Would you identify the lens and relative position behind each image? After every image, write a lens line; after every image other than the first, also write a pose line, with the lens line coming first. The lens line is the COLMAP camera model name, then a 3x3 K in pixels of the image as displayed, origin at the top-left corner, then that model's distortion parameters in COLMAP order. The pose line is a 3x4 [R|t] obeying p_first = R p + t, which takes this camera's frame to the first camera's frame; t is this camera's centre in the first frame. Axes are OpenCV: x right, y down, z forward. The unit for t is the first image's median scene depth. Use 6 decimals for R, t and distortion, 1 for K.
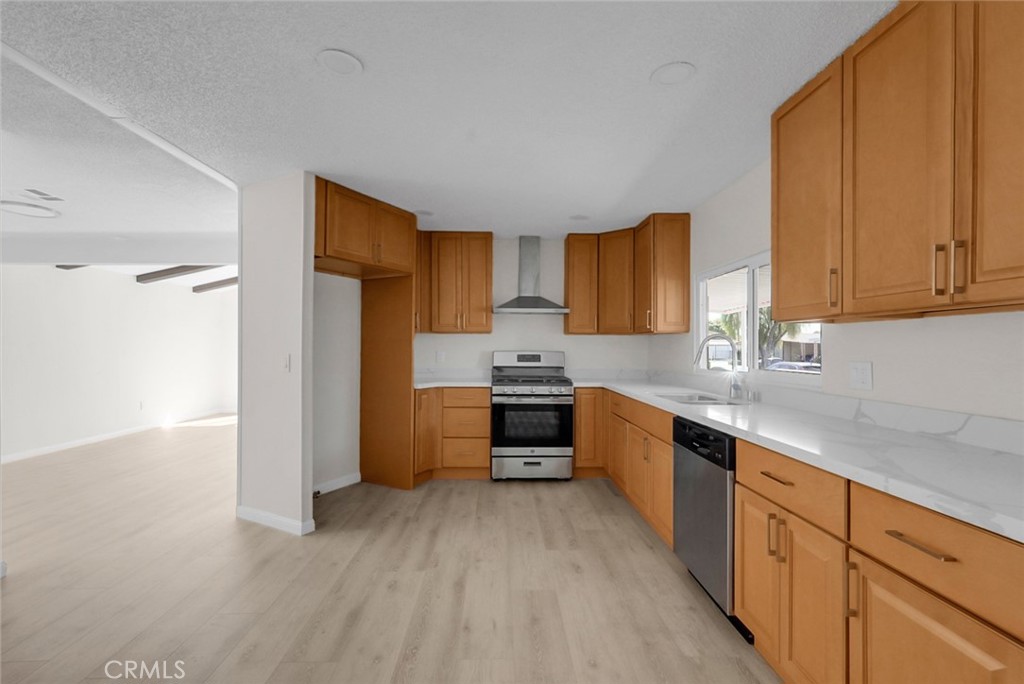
lens RADIAL K [[449.6, 0, 509.4], [0, 449.6, 344.5], [0, 0, 1]] dist [0.001304, 0.000973]
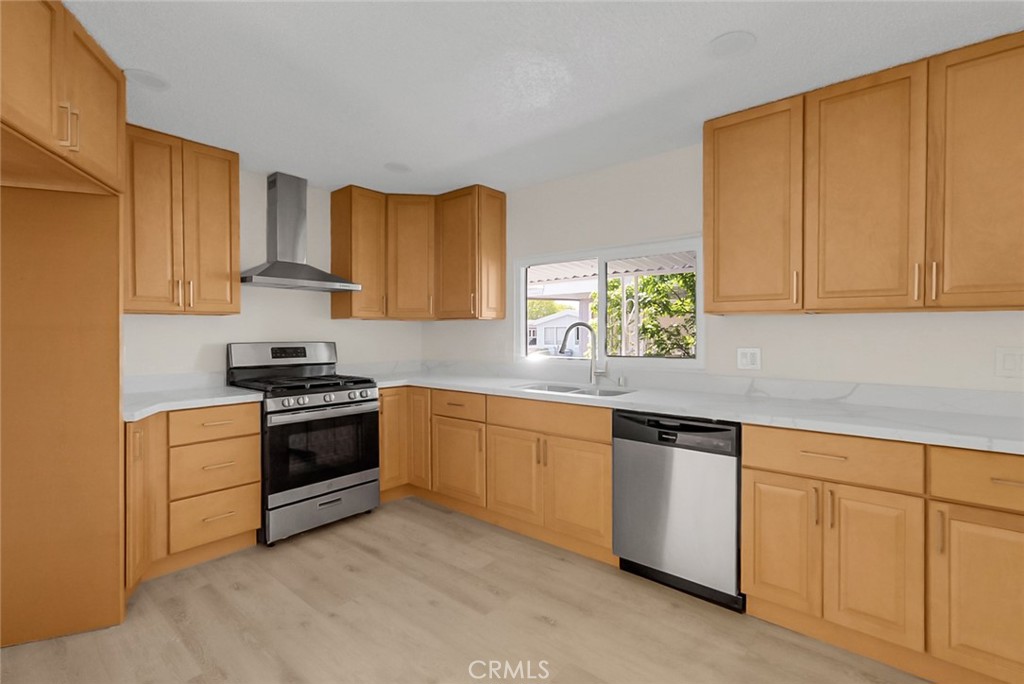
lens RADIAL K [[463.5, 0, 517.7], [0, 463.5, 336.5], [0, 0, 1]] dist [0.000179, 0.000569]
pose [[0.664329, -0.012476, 0.747337, -0.289093], [0.000091, 0.999862, 0.016610, -0.006495], [-0.747441, -0.010967, 0.664238, 0.304407]]
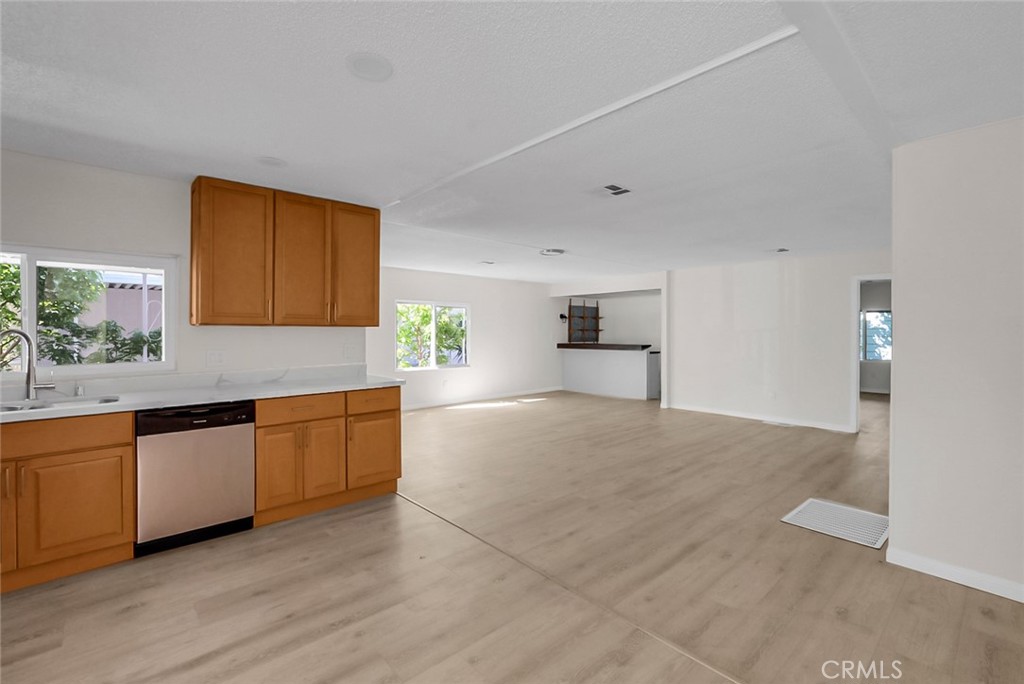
lens RADIAL K [[463.5, 0, 517.7], [0, 463.5, 336.5], [0, 0, 1]] dist [0.000179, 0.000569]
pose [[-0.653819, -0.016848, 0.756464, -0.597113], [-0.006040, 0.999836, 0.017048, -0.022429], [-0.756627, 0.006577, -0.653814, 0.617727]]
